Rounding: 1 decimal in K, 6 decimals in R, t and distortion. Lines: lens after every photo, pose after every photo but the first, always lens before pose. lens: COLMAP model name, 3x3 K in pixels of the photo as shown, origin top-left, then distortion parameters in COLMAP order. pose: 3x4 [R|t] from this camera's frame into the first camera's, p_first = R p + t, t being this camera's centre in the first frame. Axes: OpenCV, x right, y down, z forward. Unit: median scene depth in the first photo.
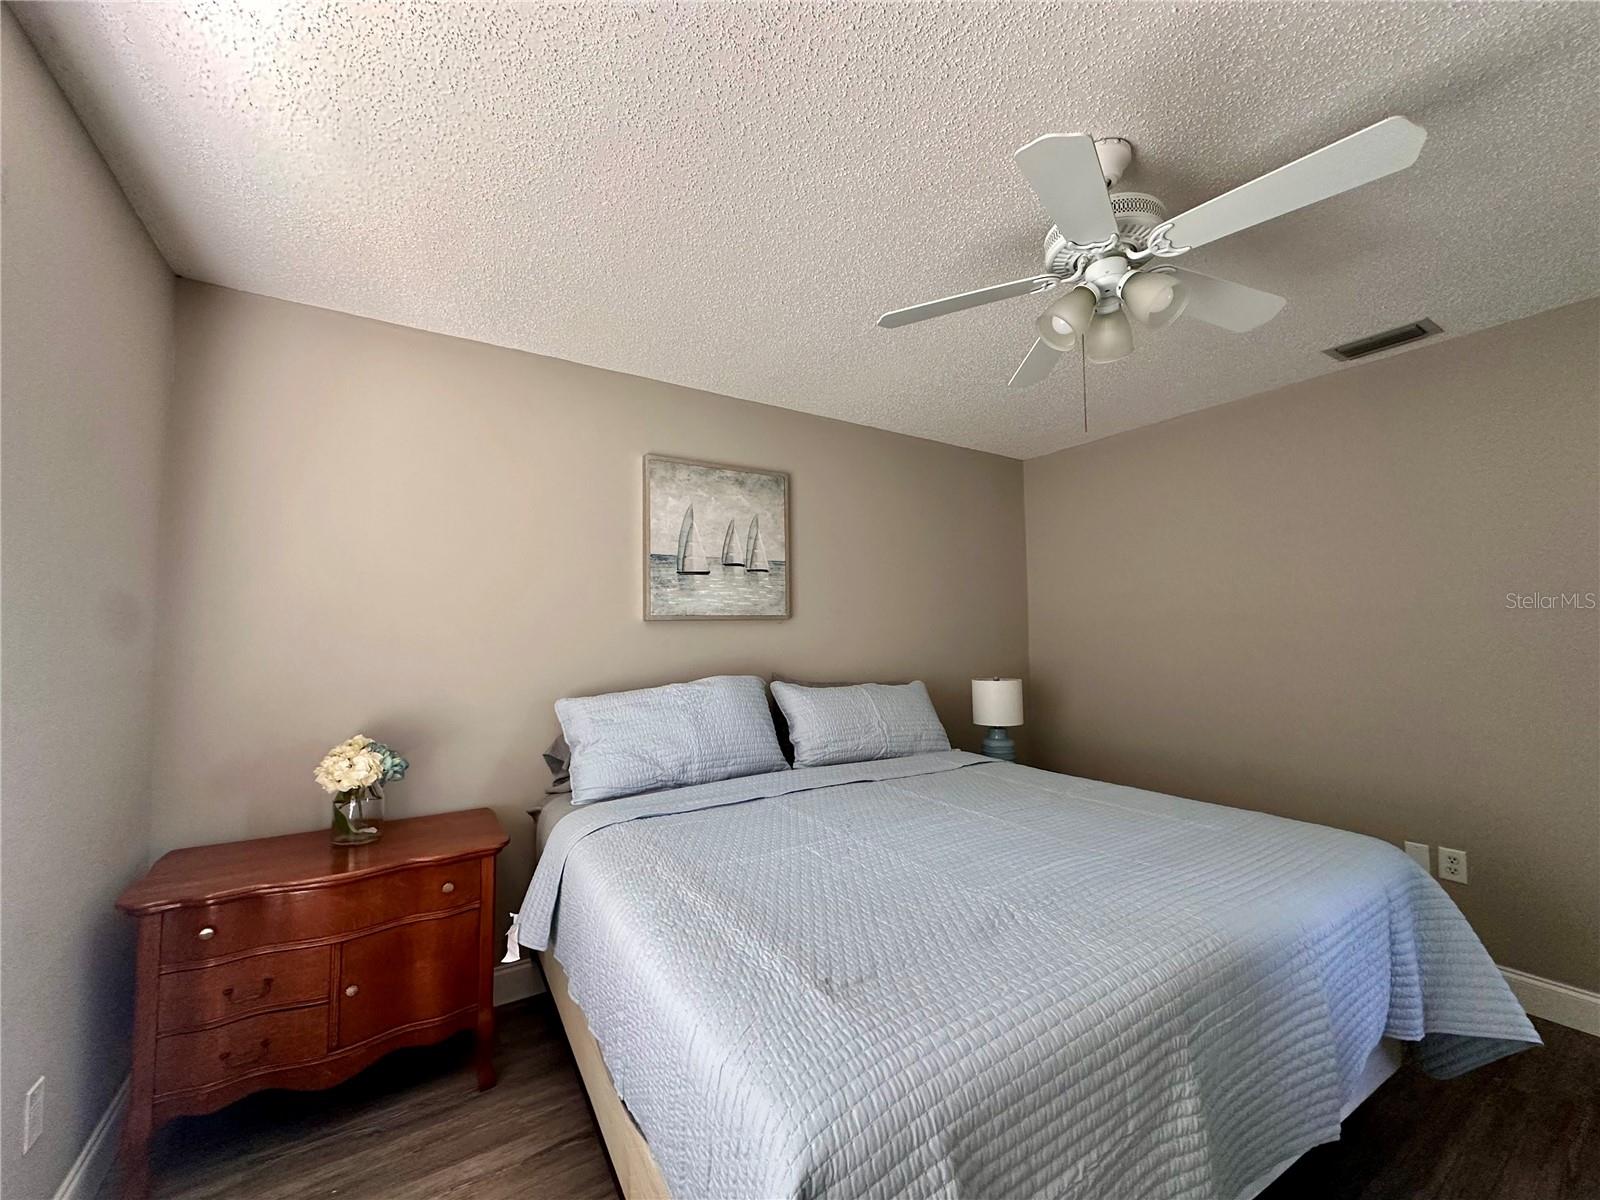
lens RADIAL K [[637.6, 0, 798.5], [0, 637.6, 599.4], [0, 0, 1]] dist [0.000815, 0.000059]
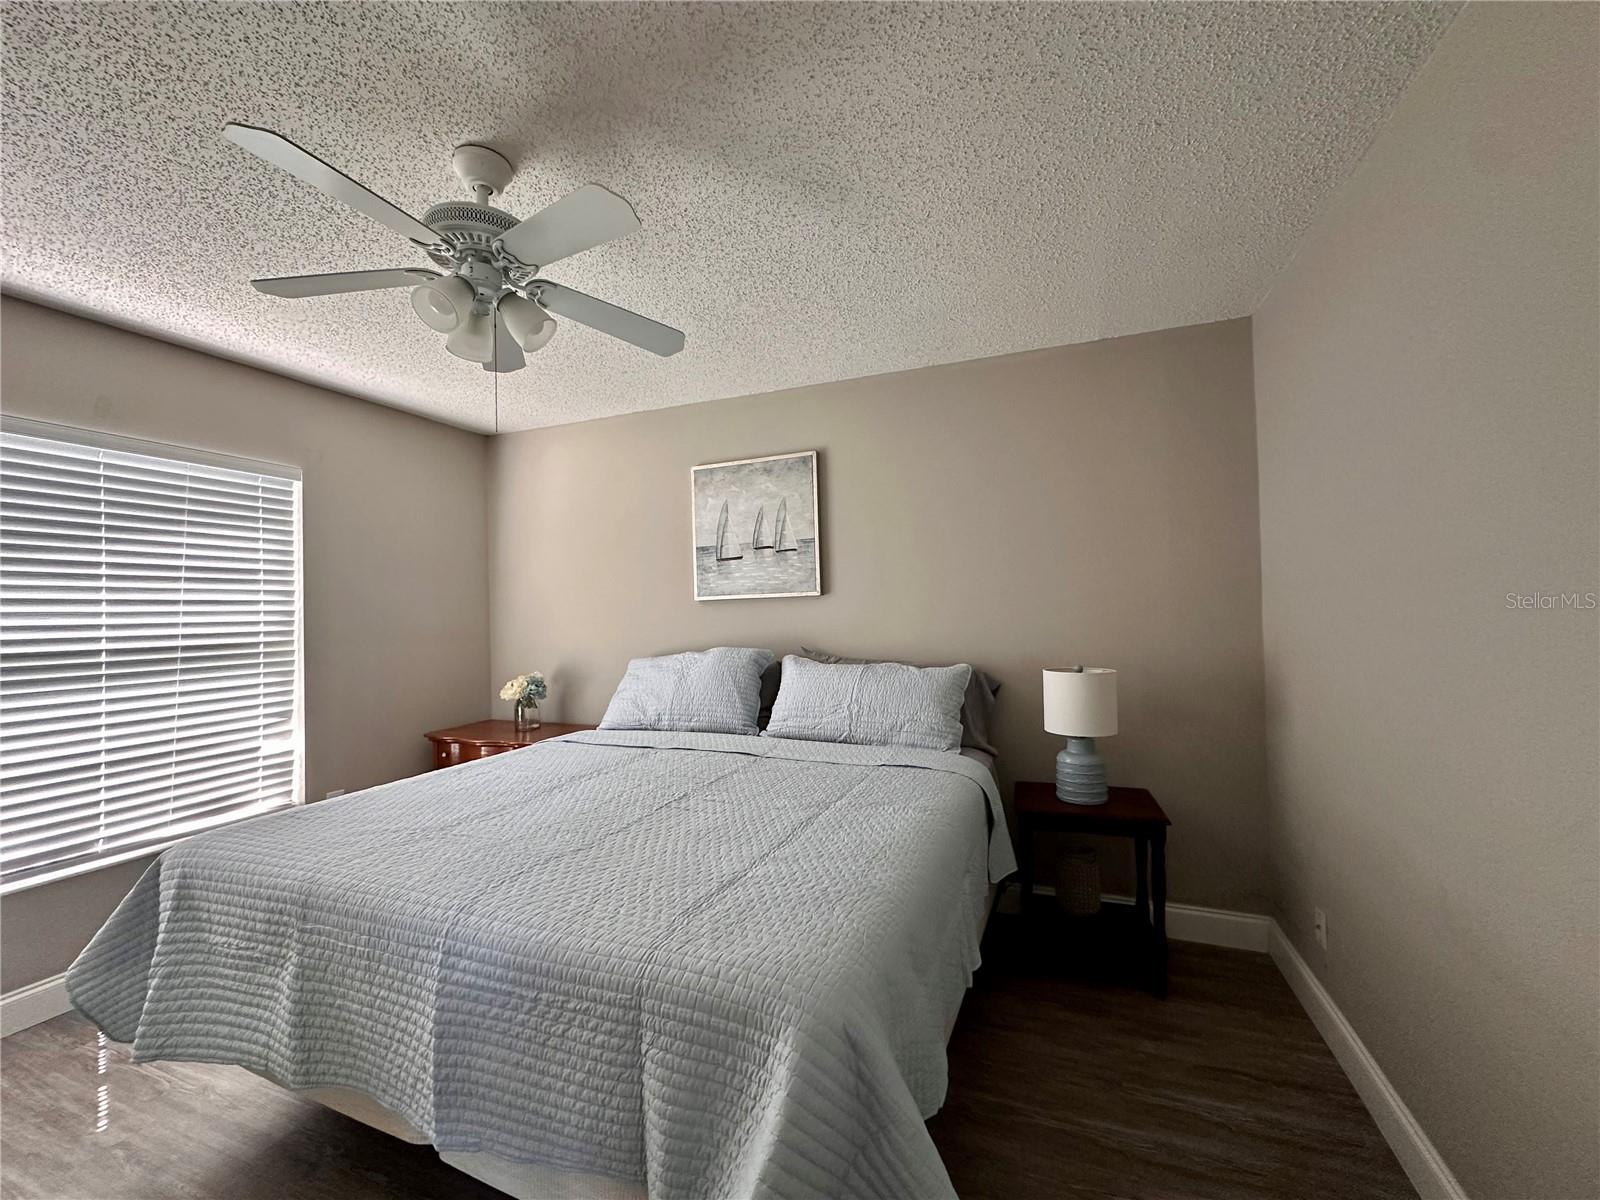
lens RADIAL K [[637.6, 0, 800.3], [0, 637.6, 601.5], [0, 0, 1]] dist [0.000815, 0.000059]
pose [[0.591128, -0.020704, -0.806312, 0.830425], [0.058847, 0.998113, 0.017514, 0.022955], [0.804428, -0.057802, 0.591231, 0.399166]]
